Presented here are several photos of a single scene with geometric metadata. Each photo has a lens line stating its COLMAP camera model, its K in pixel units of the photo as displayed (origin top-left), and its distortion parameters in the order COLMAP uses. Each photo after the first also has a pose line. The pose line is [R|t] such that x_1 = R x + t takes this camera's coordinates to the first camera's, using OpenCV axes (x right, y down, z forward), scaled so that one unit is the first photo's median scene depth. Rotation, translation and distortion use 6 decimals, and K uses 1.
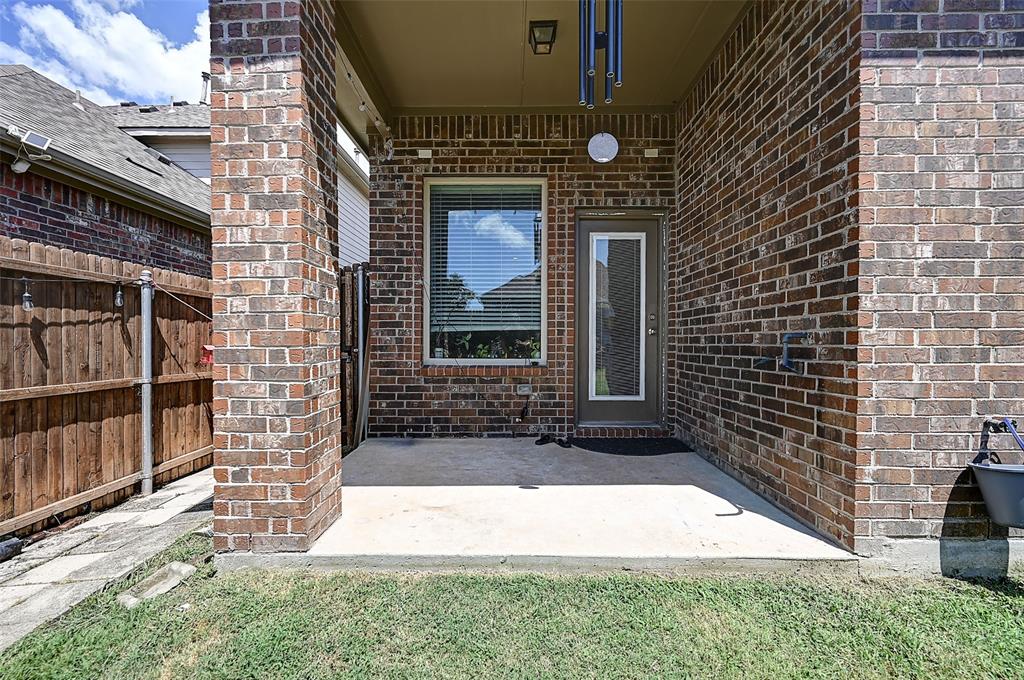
lens RADIAL K [[412.3, 0, 511.1], [0, 412.3, 331.6], [0, 0, 1]] dist [-0.000059, 0.000074]
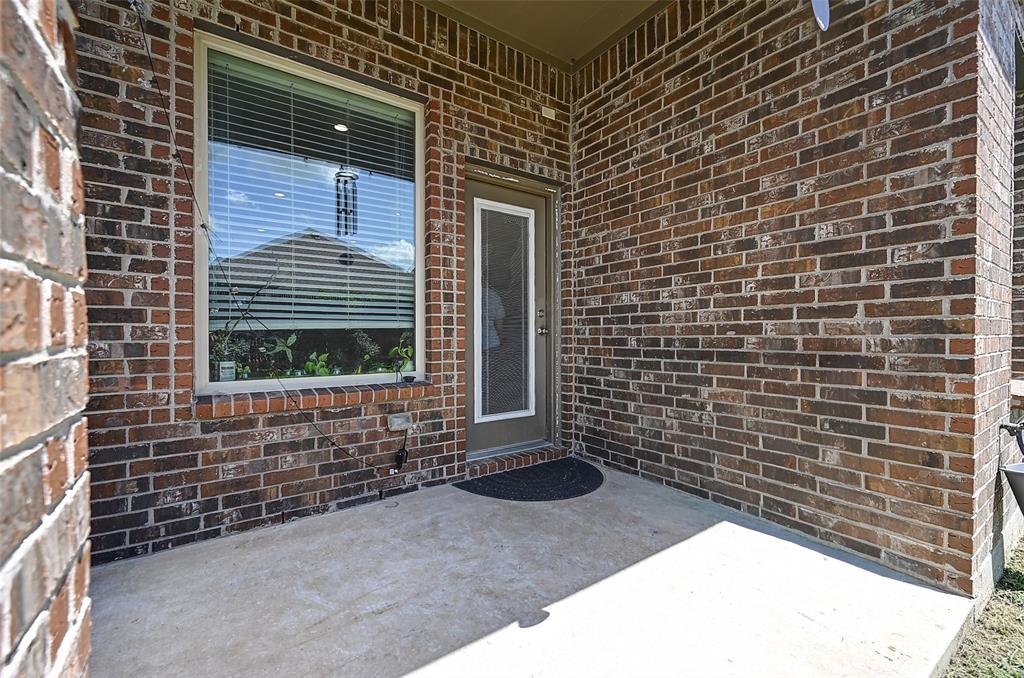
lens RADIAL K [[412.3, 0, 511.1], [0, 412.3, 330.6], [0, 0, 1]] dist [-0.000059, 0.000074]
pose [[0.815997, 0.001054, 0.578056, -0.194589], [-0.008004, 0.999923, 0.009475, -0.008414], [-0.578001, -0.012359, 0.815942, 0.371565]]
